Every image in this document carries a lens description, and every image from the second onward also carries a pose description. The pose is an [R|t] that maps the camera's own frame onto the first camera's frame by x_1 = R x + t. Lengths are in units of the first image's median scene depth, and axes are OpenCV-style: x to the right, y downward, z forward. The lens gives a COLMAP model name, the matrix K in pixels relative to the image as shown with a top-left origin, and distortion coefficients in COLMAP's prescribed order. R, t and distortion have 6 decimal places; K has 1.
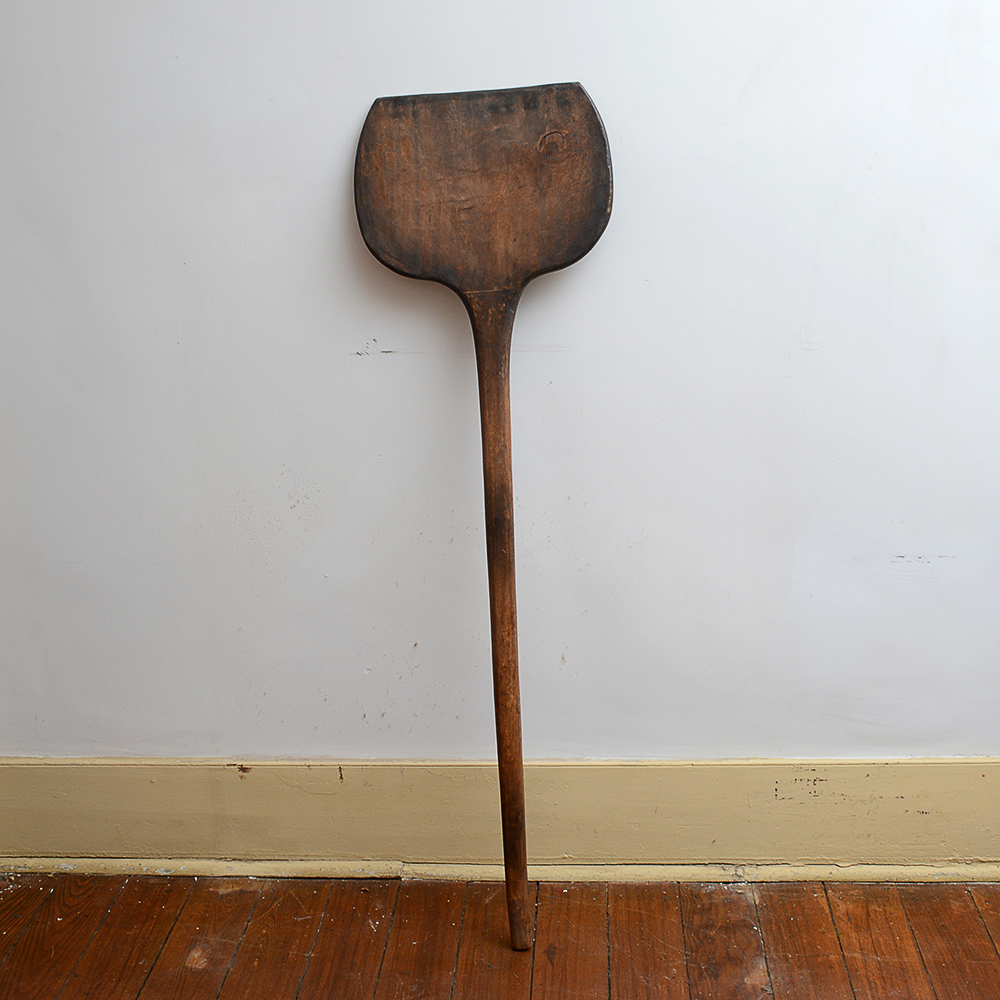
lens RADIAL K [[1449.4, 0, 500.0], [0, 1449.4, 500.0], [0, 0, 1]] dist [-0.021692, -0.037249]
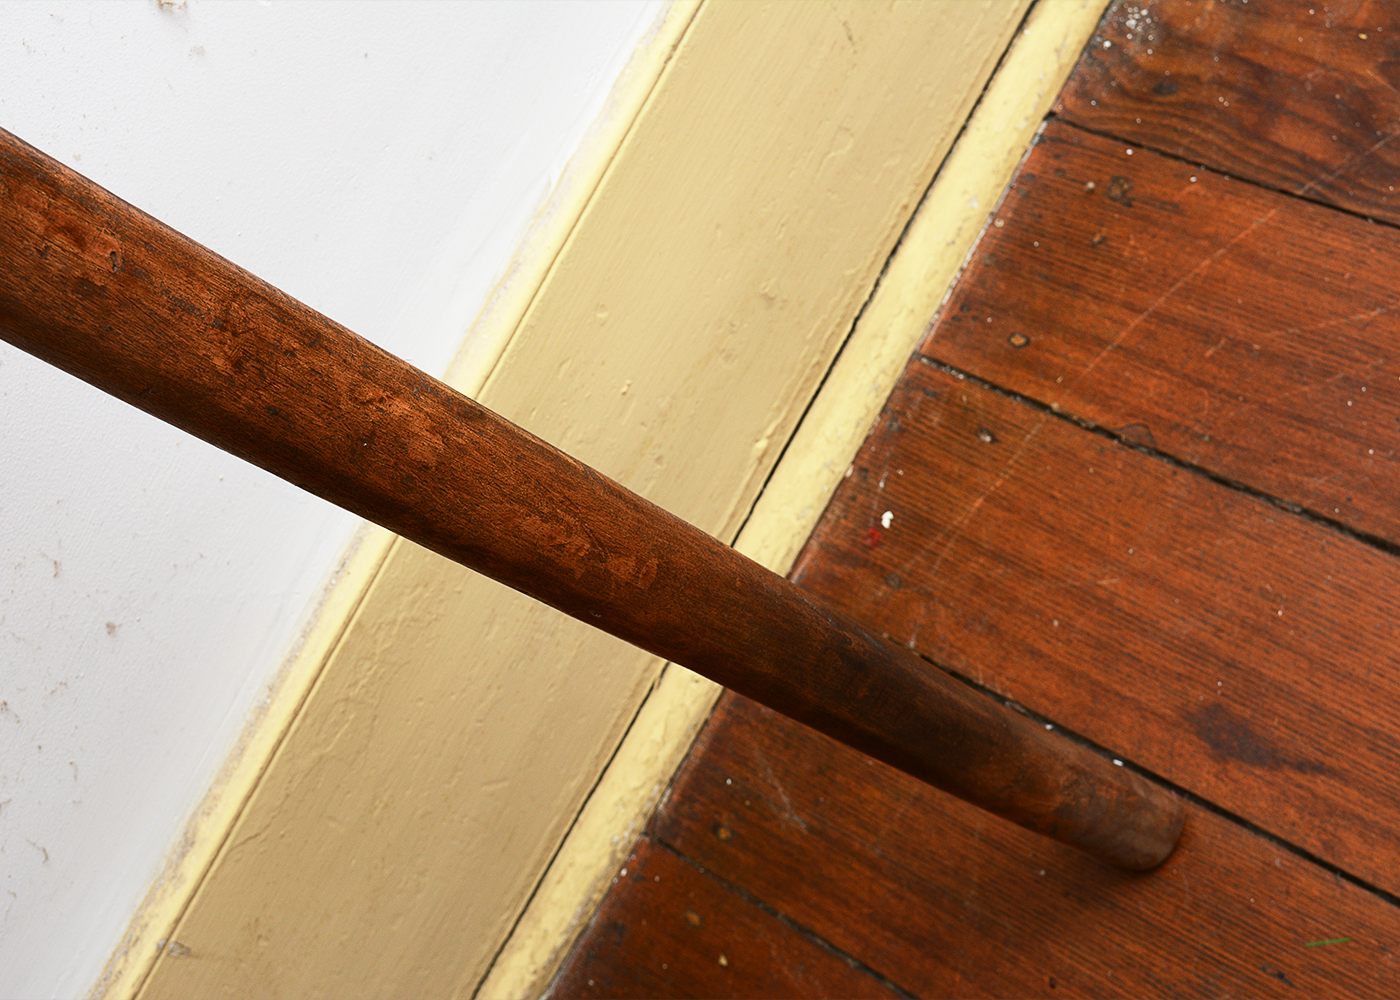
lens RADIAL K [[2235.6, 0, 700.0], [0, 2235.6, 500.0], [0, 0, 1]] dist [0.001518, -0.004482]
pose [[0.456316, -0.881417, 0.121980, -0.015193], [0.669036, 0.430236, 0.606043, 0.010093], [-0.586657, -0.194938, 0.786023, 0.741310]]
